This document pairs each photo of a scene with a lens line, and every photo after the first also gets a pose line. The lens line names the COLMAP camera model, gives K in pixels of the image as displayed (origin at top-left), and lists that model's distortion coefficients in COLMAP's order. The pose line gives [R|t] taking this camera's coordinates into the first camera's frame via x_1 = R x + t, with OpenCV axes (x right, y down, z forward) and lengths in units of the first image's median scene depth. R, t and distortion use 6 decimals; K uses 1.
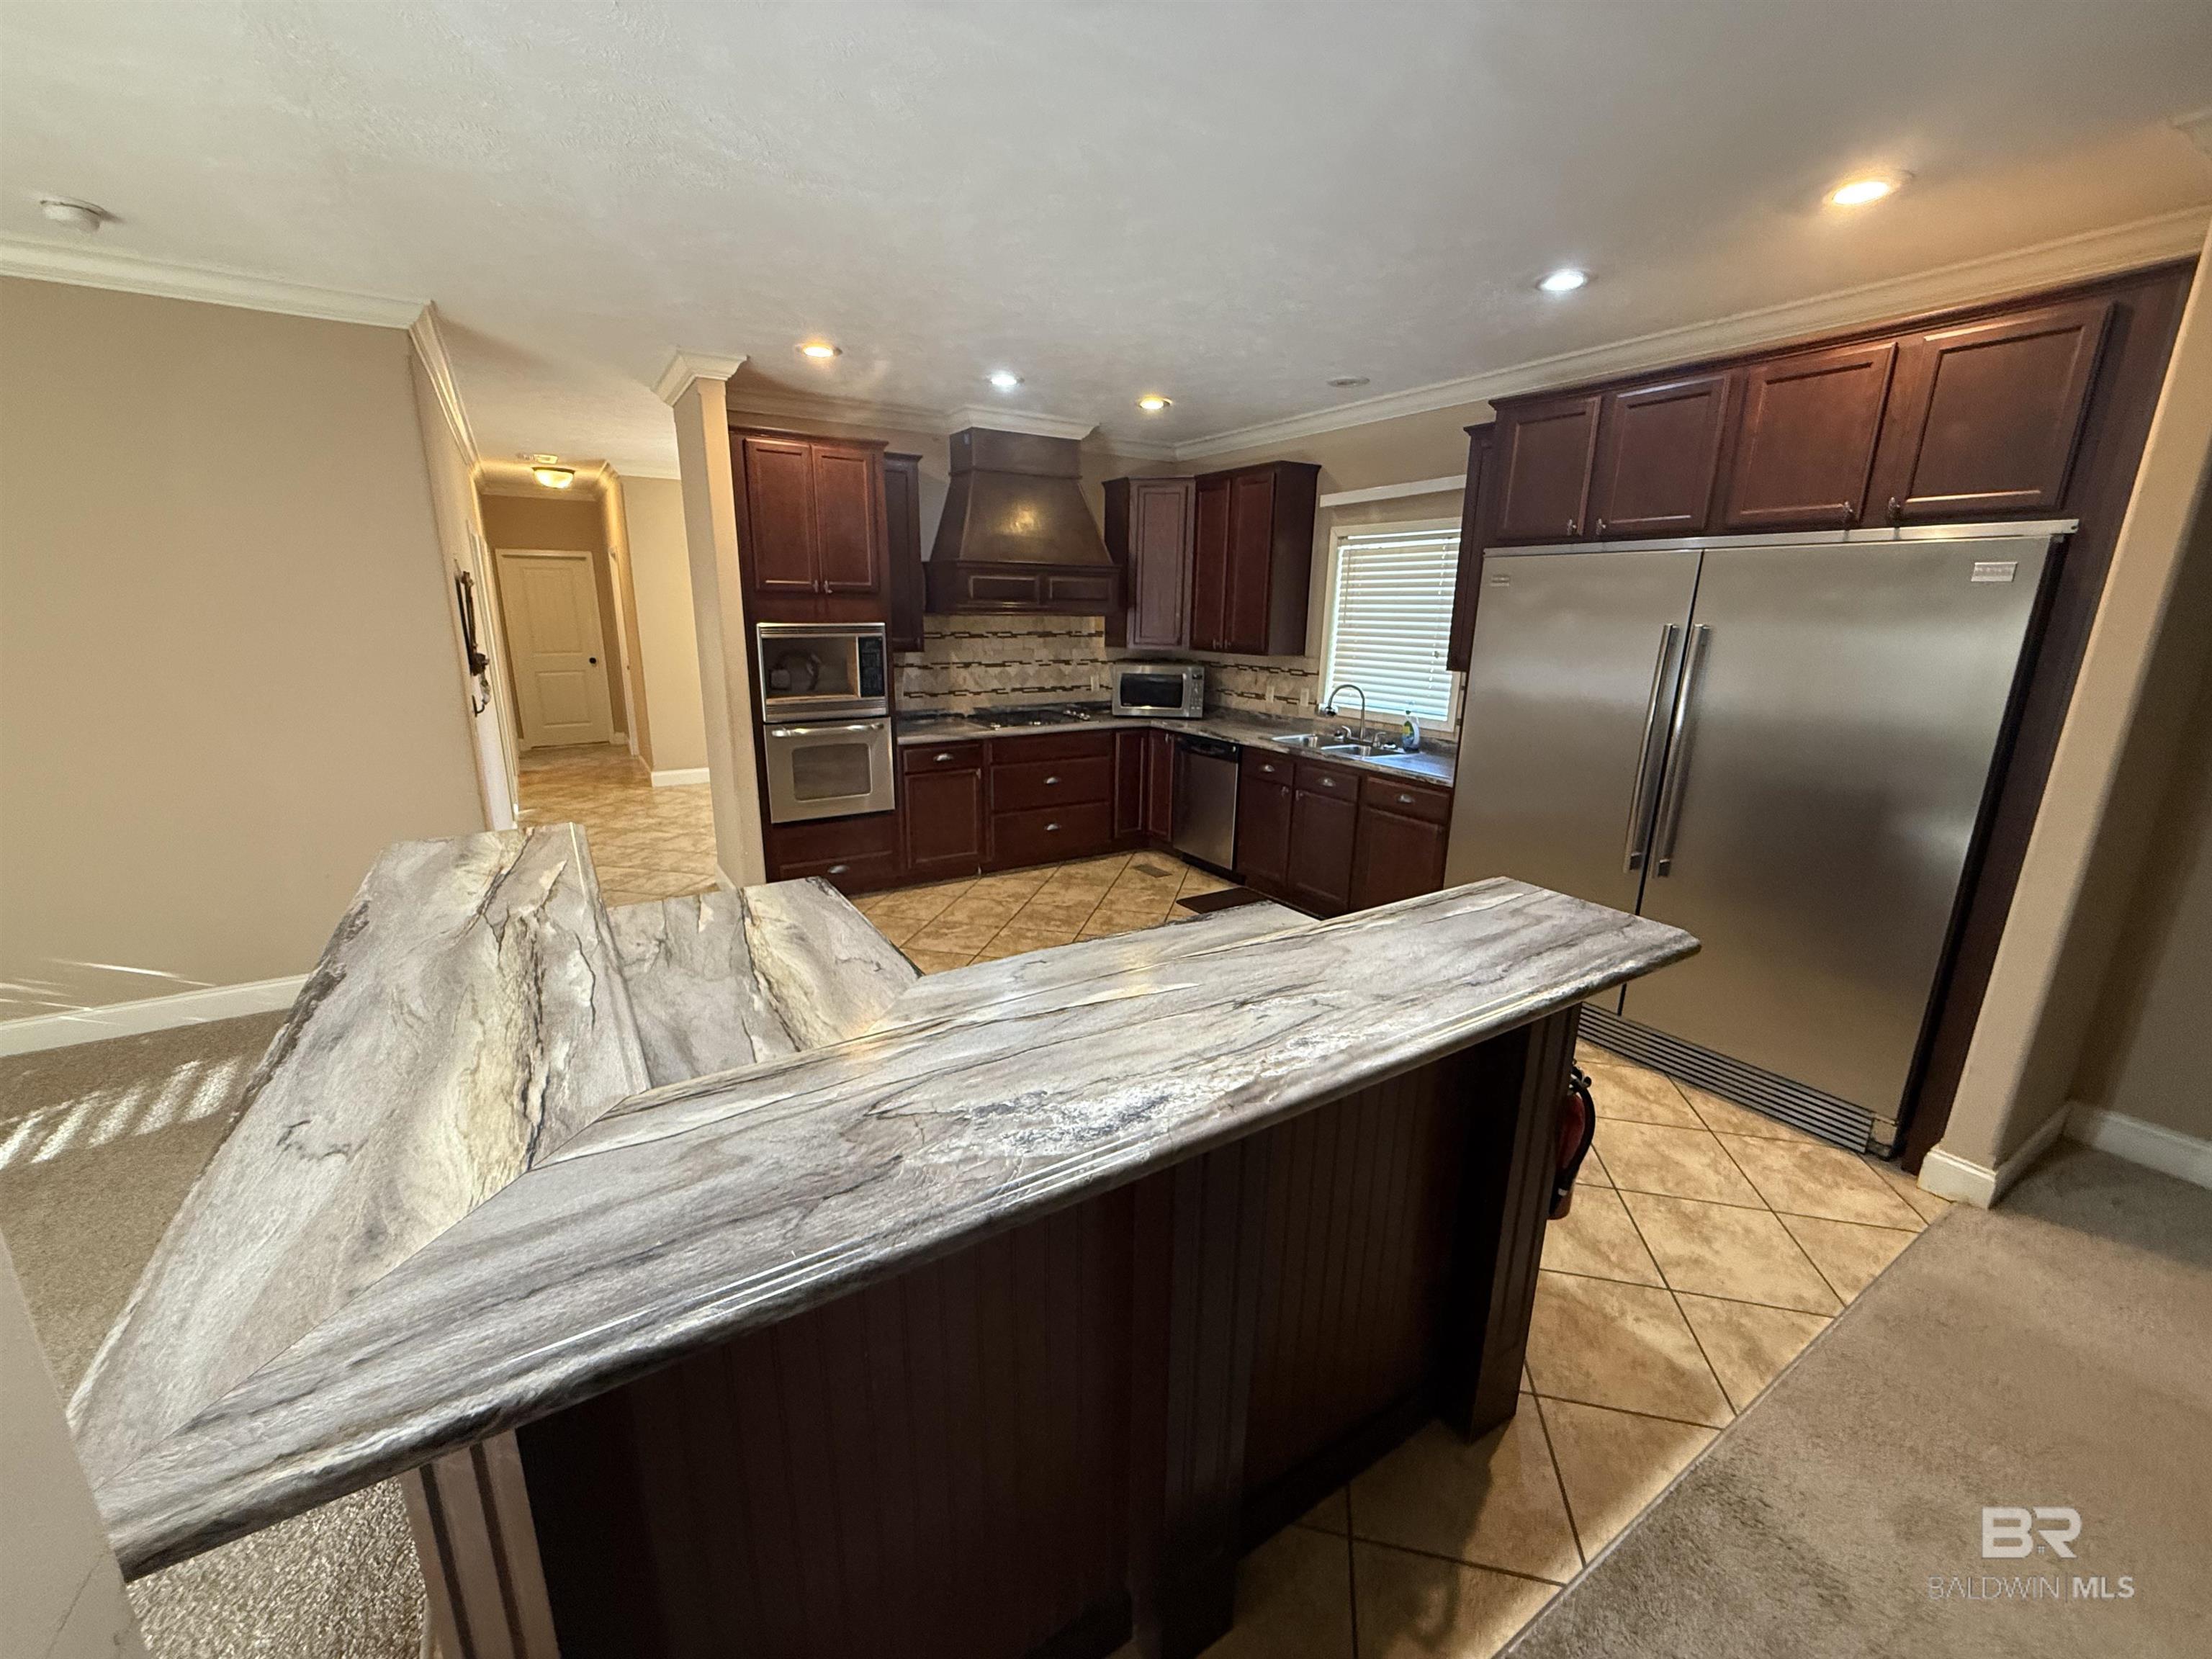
lens RADIAL K [[884.5, 0, 1099.0], [0, 884.5, 829.6], [0, 0, 1]] dist [0.002875, -0.000810]
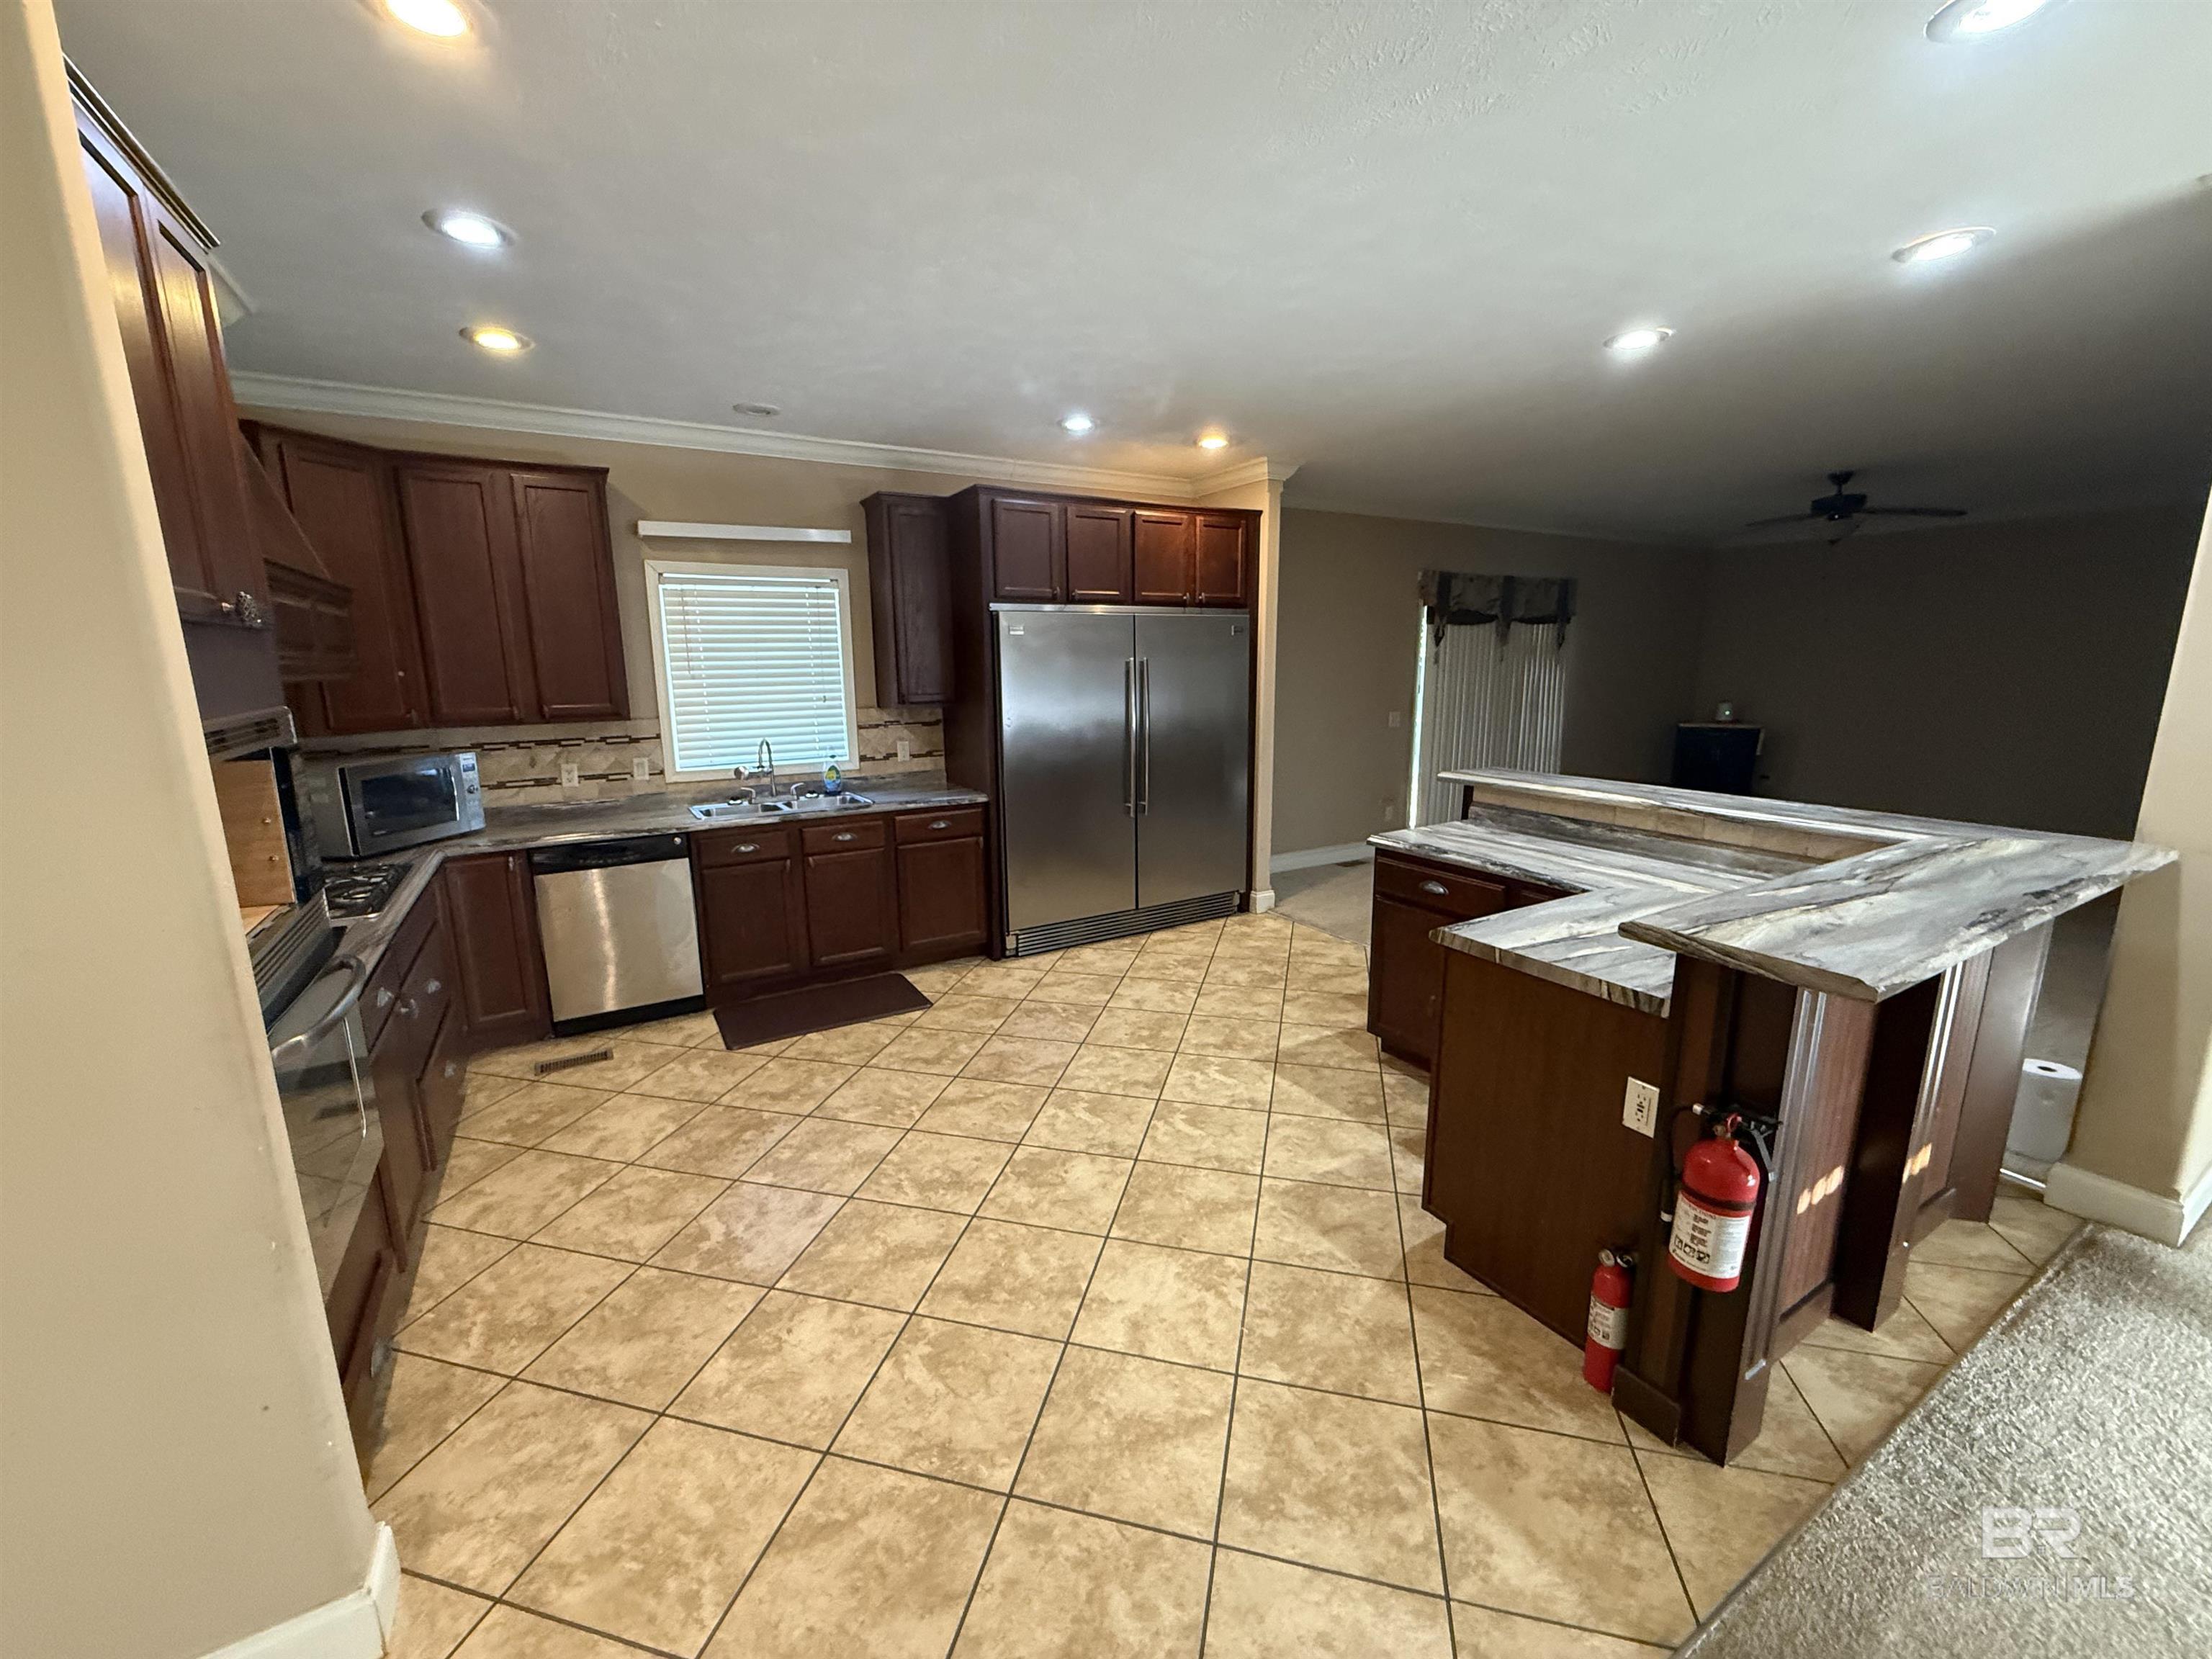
lens RADIAL K [[884.5, 0, 1095.1], [0, 884.5, 825.2], [0, 0, 1]] dist [0.002875, -0.000810]
pose [[0.028733, -0.198909, 0.979597, -0.609186], [0.260841, 0.947539, 0.184748, -0.158305], [-0.964954, 0.250210, 0.079109, 0.619255]]
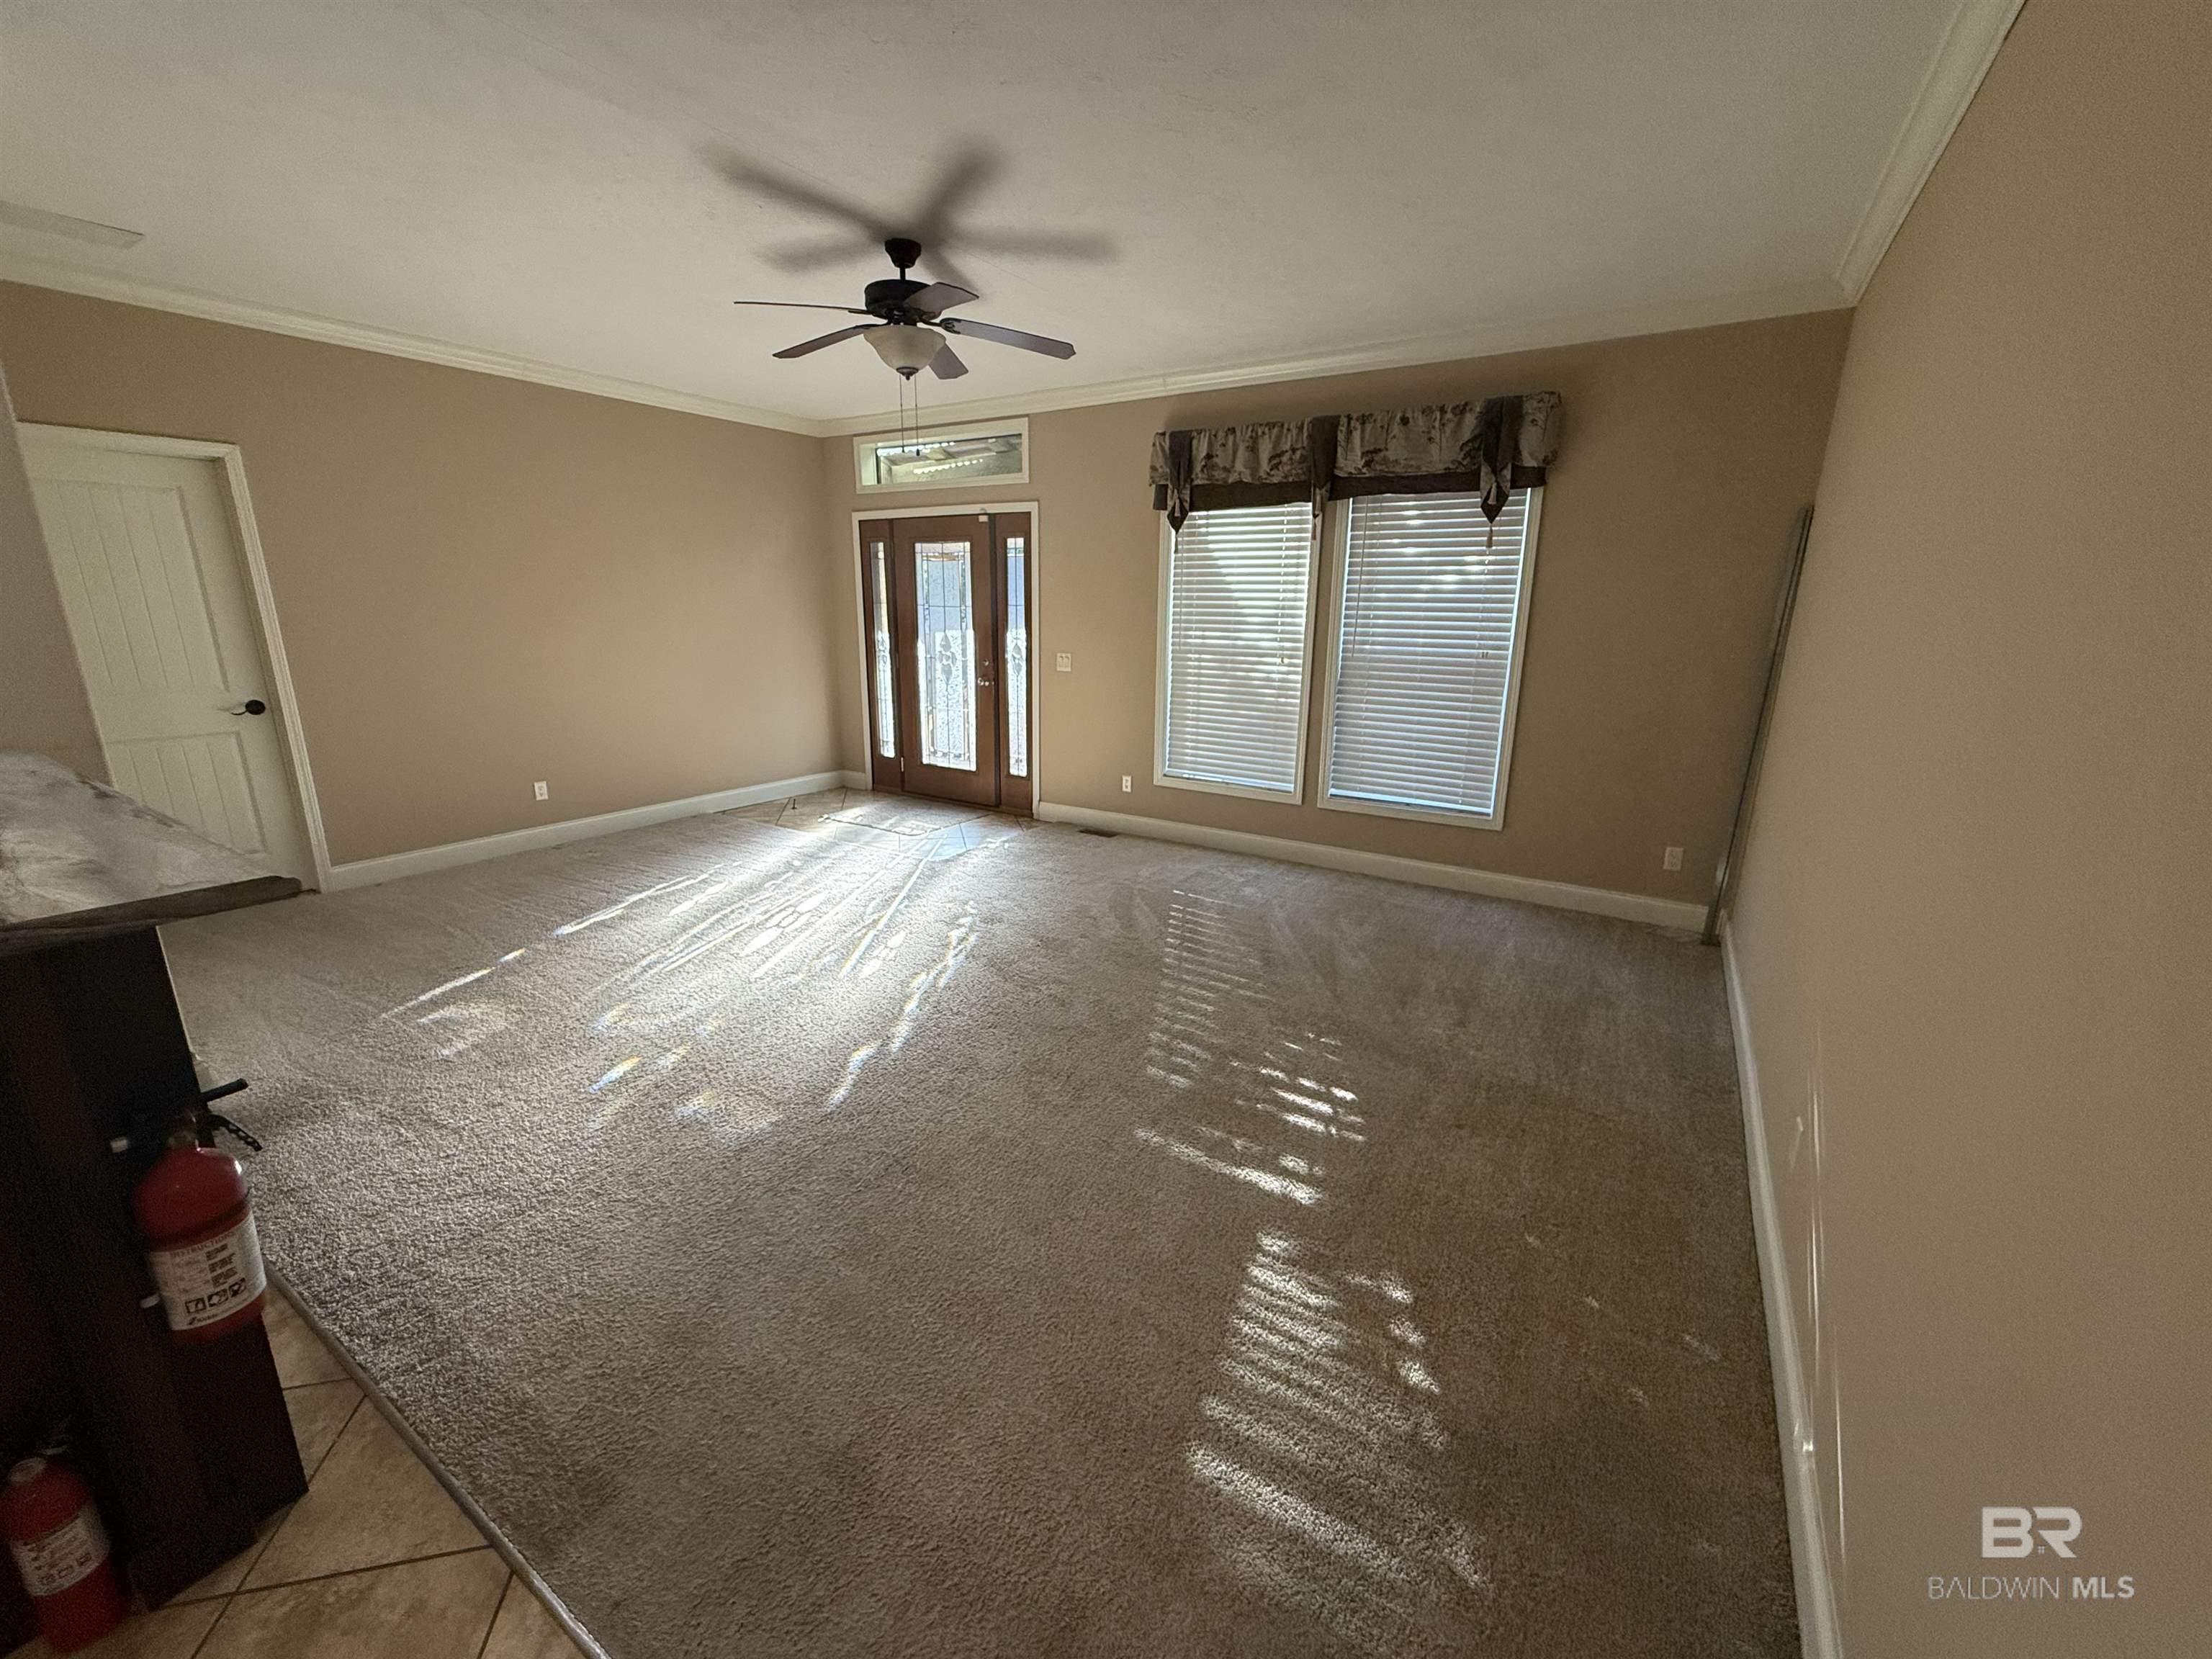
lens RADIAL K [[884.5, 0, 1096.5], [0, 884.5, 829.2], [0, 0, 1]] dist [0.002875, -0.000810]
pose [[-0.908431, 0.087556, -0.408762, -0.443712], [-0.123180, 0.878340, 0.461894, -0.155198], [0.399474, 0.469950, -0.787126, 0.710272]]
